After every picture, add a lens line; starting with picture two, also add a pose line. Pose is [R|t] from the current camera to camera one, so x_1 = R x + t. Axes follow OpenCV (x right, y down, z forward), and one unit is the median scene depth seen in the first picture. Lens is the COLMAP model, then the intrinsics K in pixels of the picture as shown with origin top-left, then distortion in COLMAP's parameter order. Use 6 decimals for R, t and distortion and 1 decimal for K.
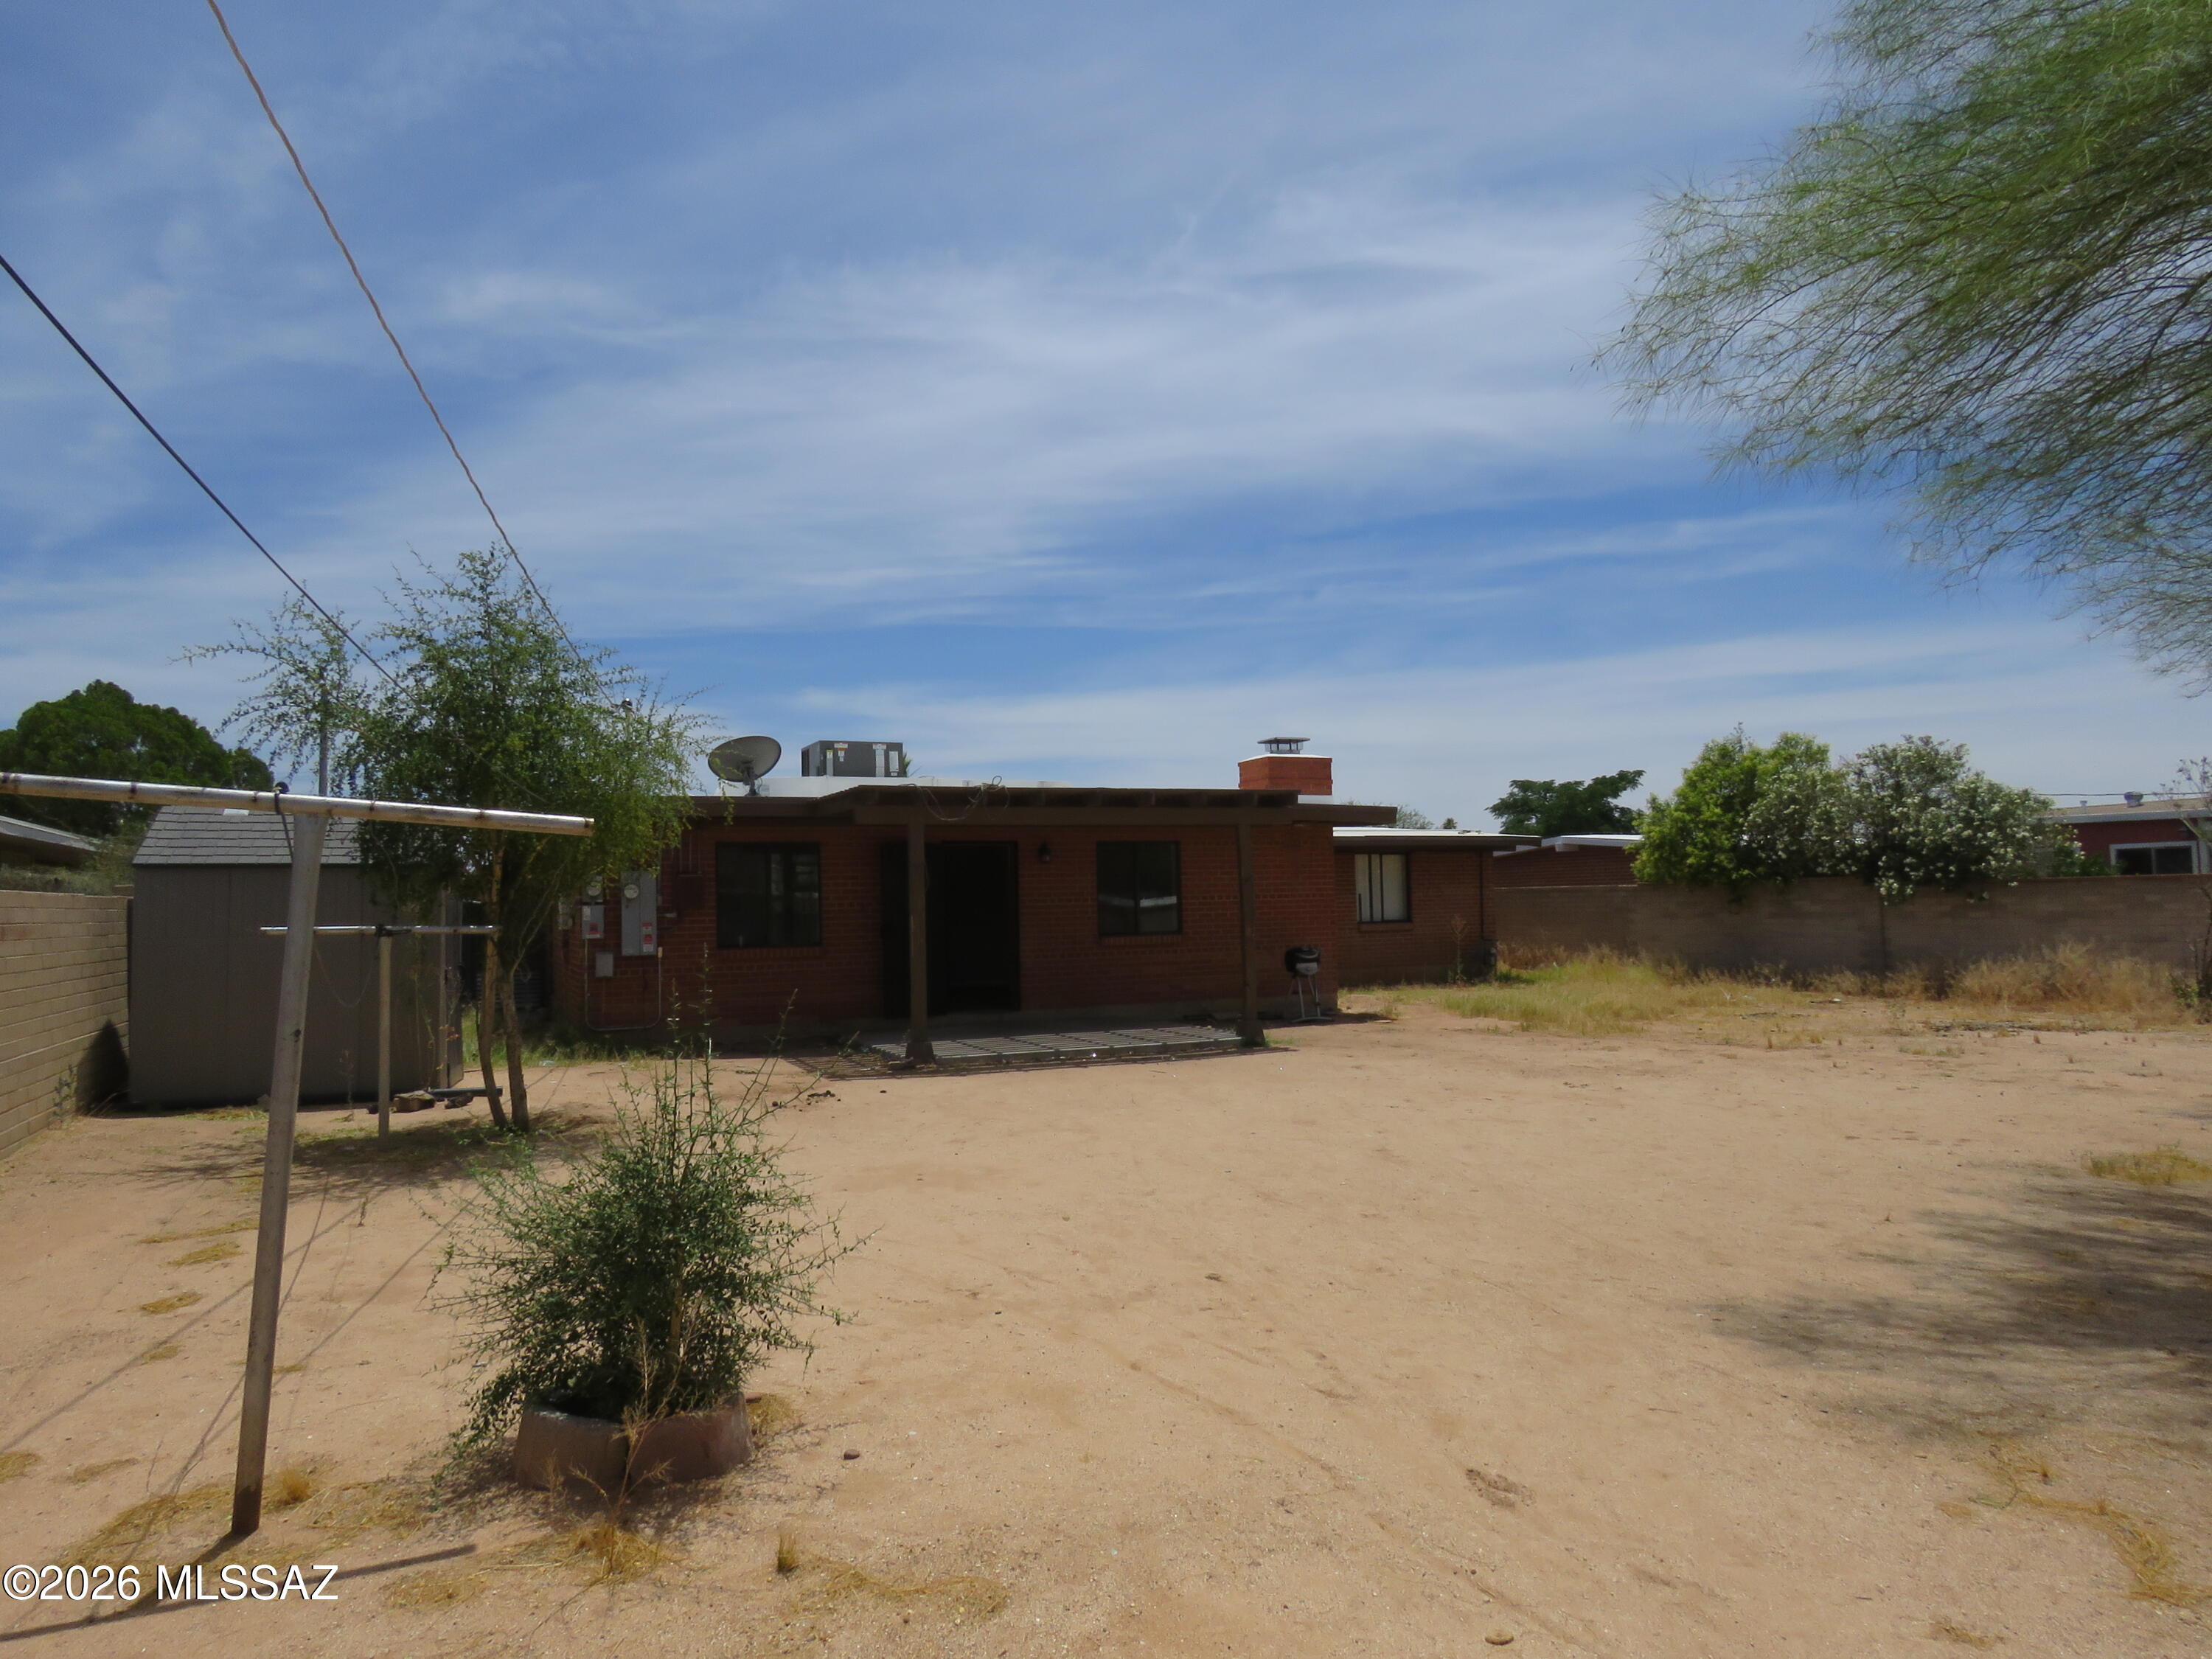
lens RADIAL K [[1412.1, 0, 1089.3], [0, 1412.1, 846.1], [0, 0, 1]] dist [-0.005571, -0.002206]
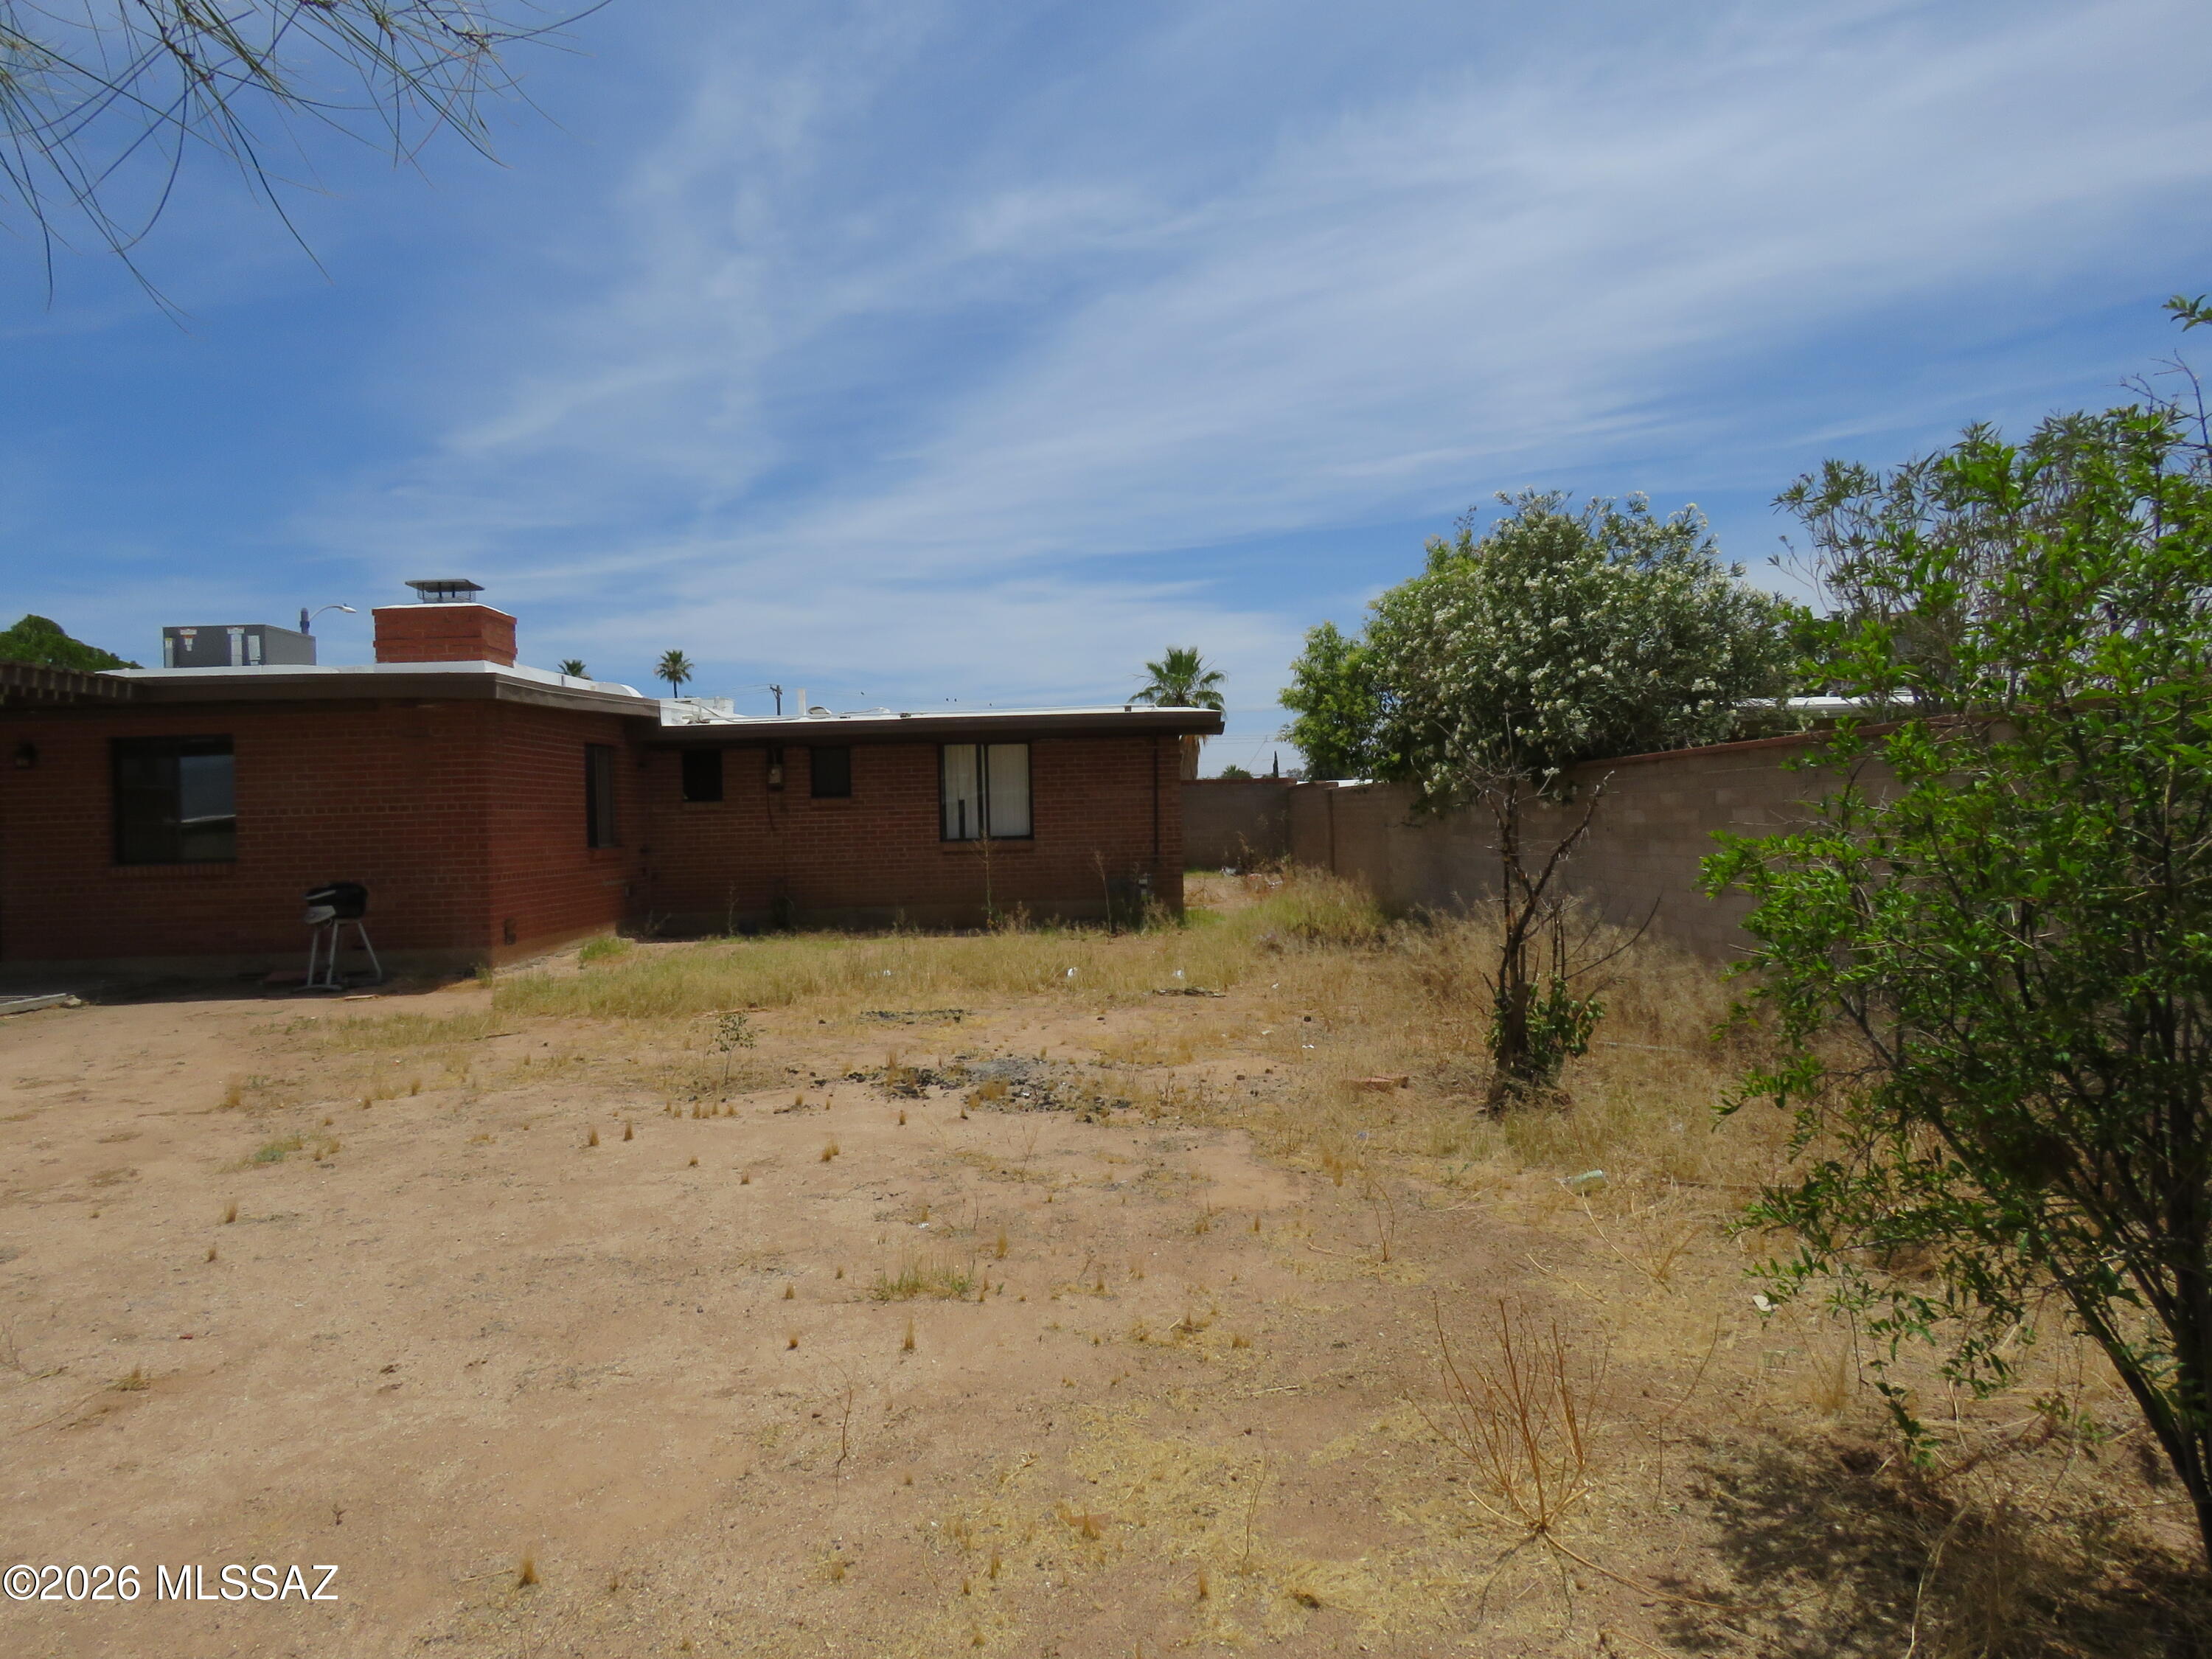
lens RADIAL K [[1412.1, 0, 1111.4], [0, 1412.1, 848.6], [0, 0, 1]] dist [-0.005571, -0.002206]
pose [[0.902182, 0.008291, -0.431276, 0.912701], [0.023161, 0.997442, 0.067625, 0.019111], [0.430733, -0.070998, 0.899682, 0.623115]]
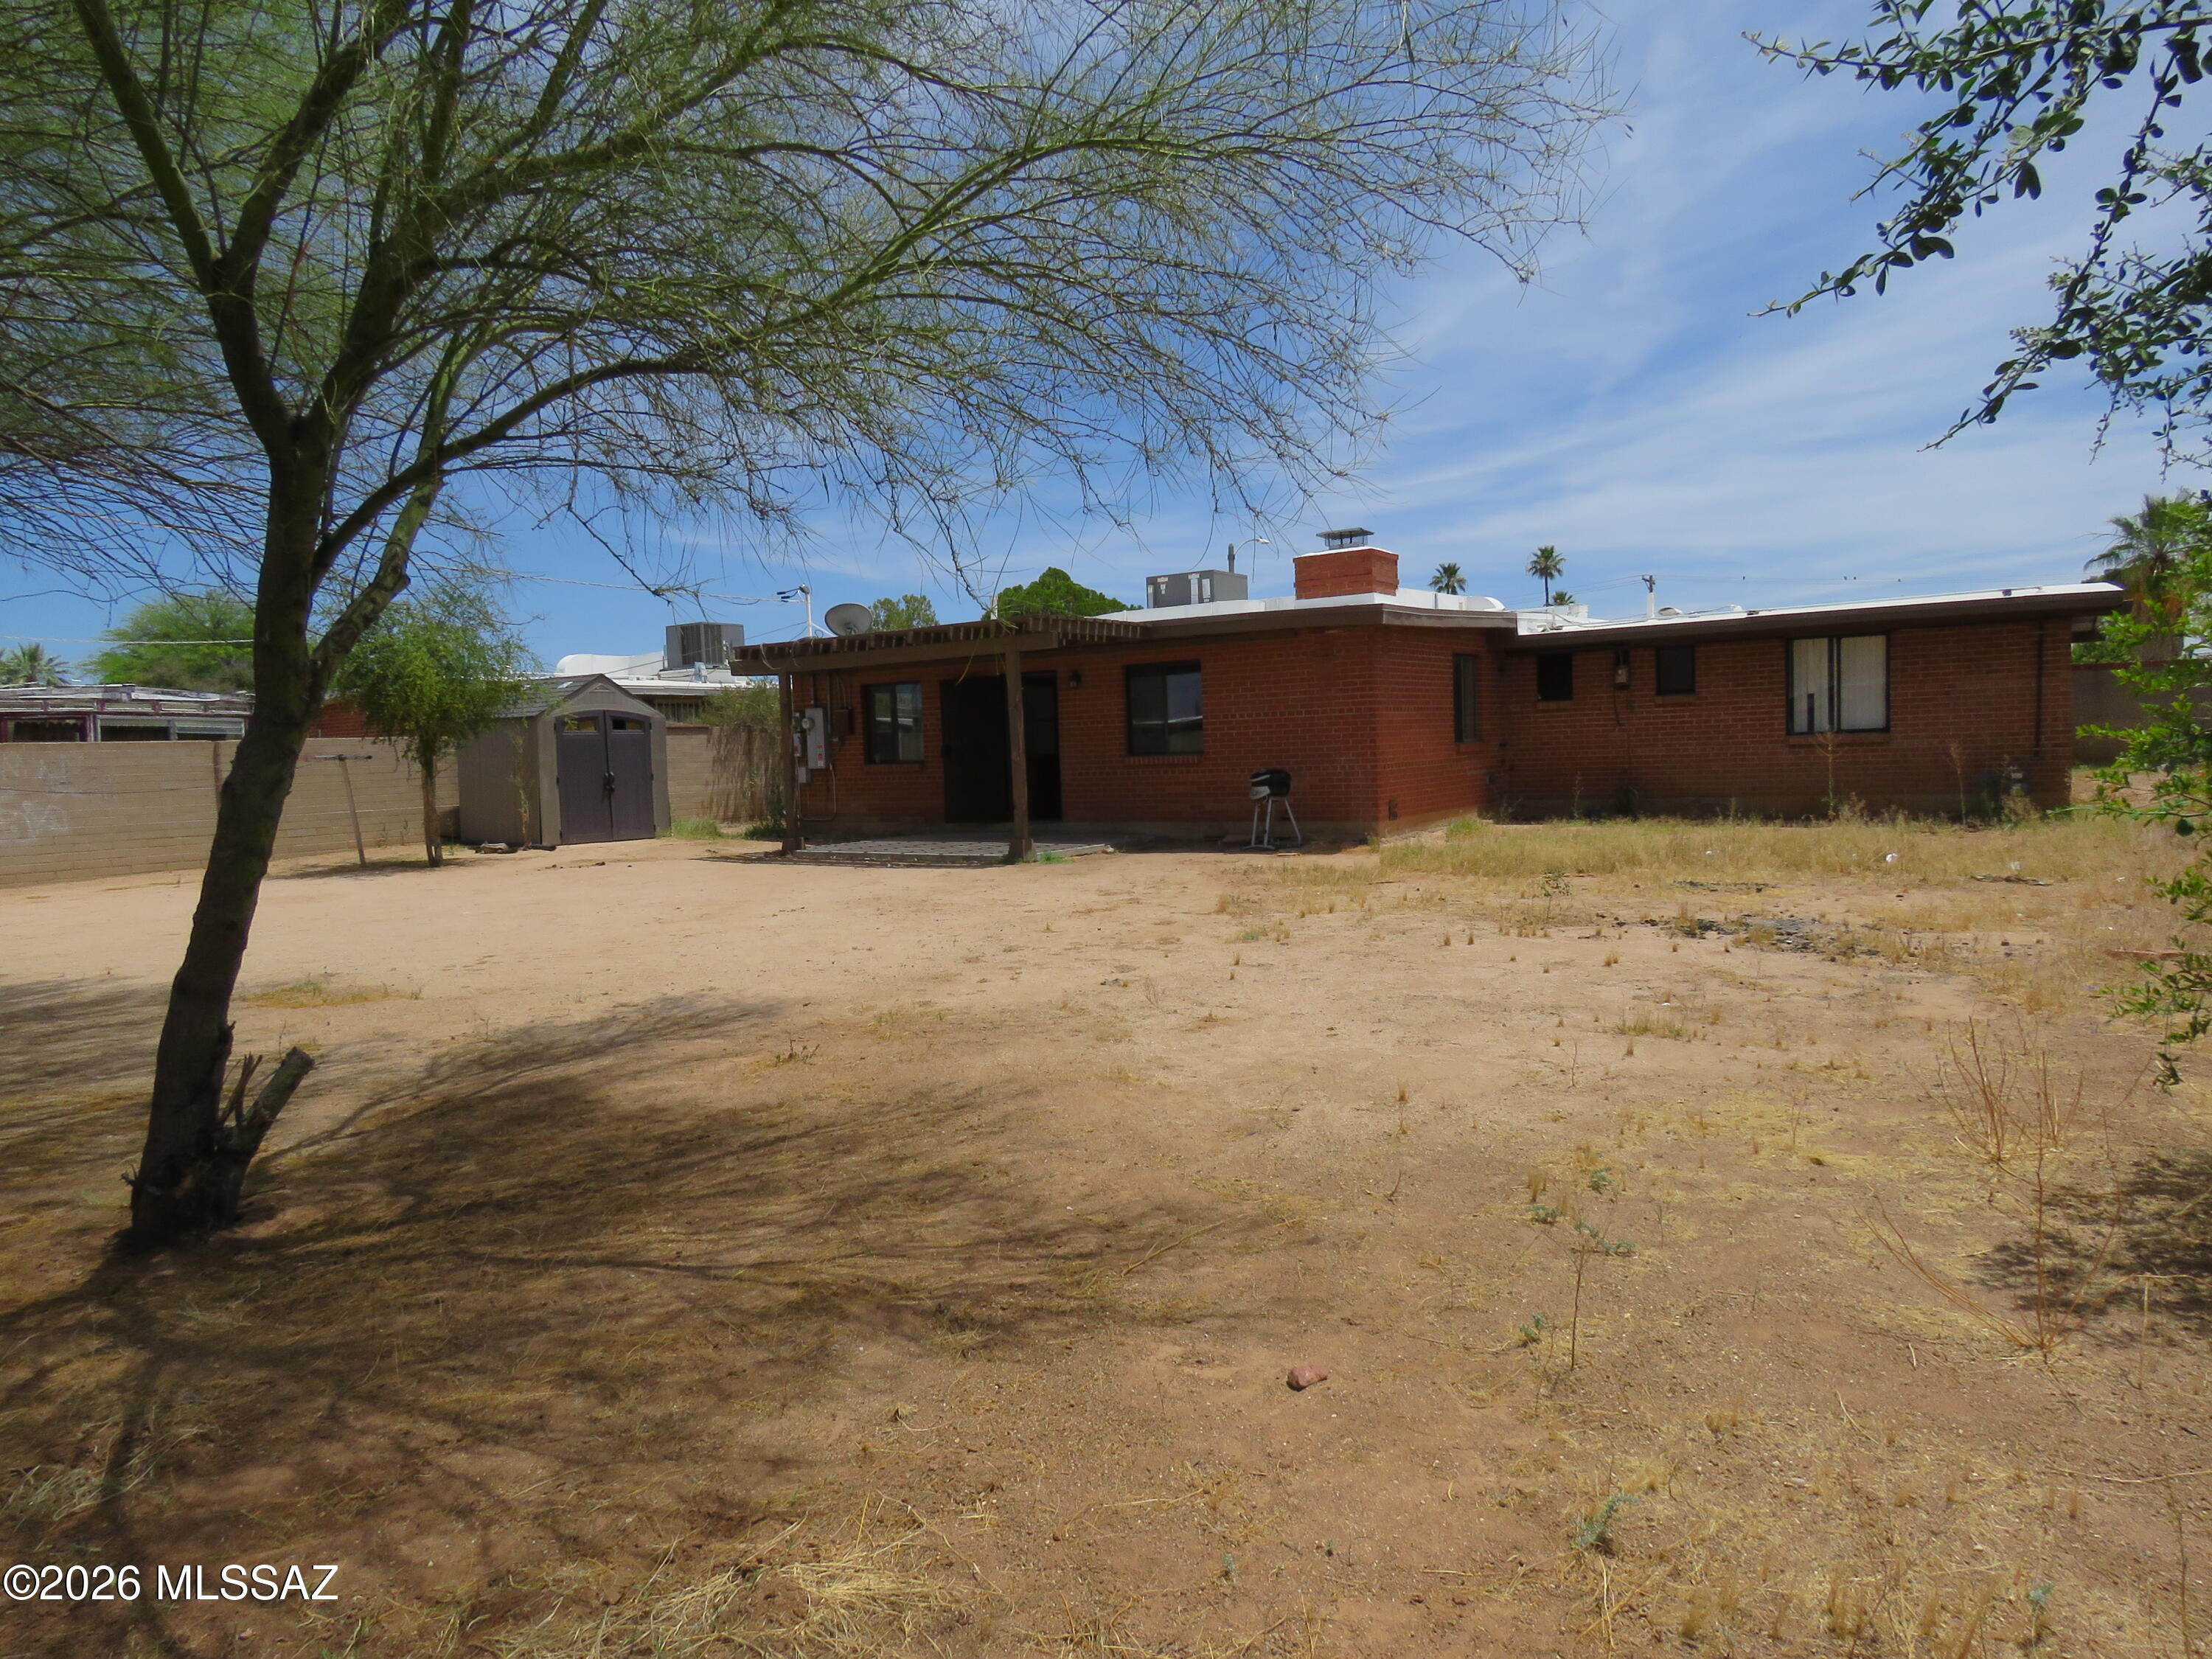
lens RADIAL K [[1412.1, 0, 1105.4], [0, 1412.1, 818.7], [0, 0, 1]] dist [-0.005571, -0.002206]
pose [[0.498990, 0.050470, -0.865137, 1.028280], [0.061817, 0.993687, 0.093624, 0.012000], [0.864400, -0.100198, 0.492720, 0.519819]]
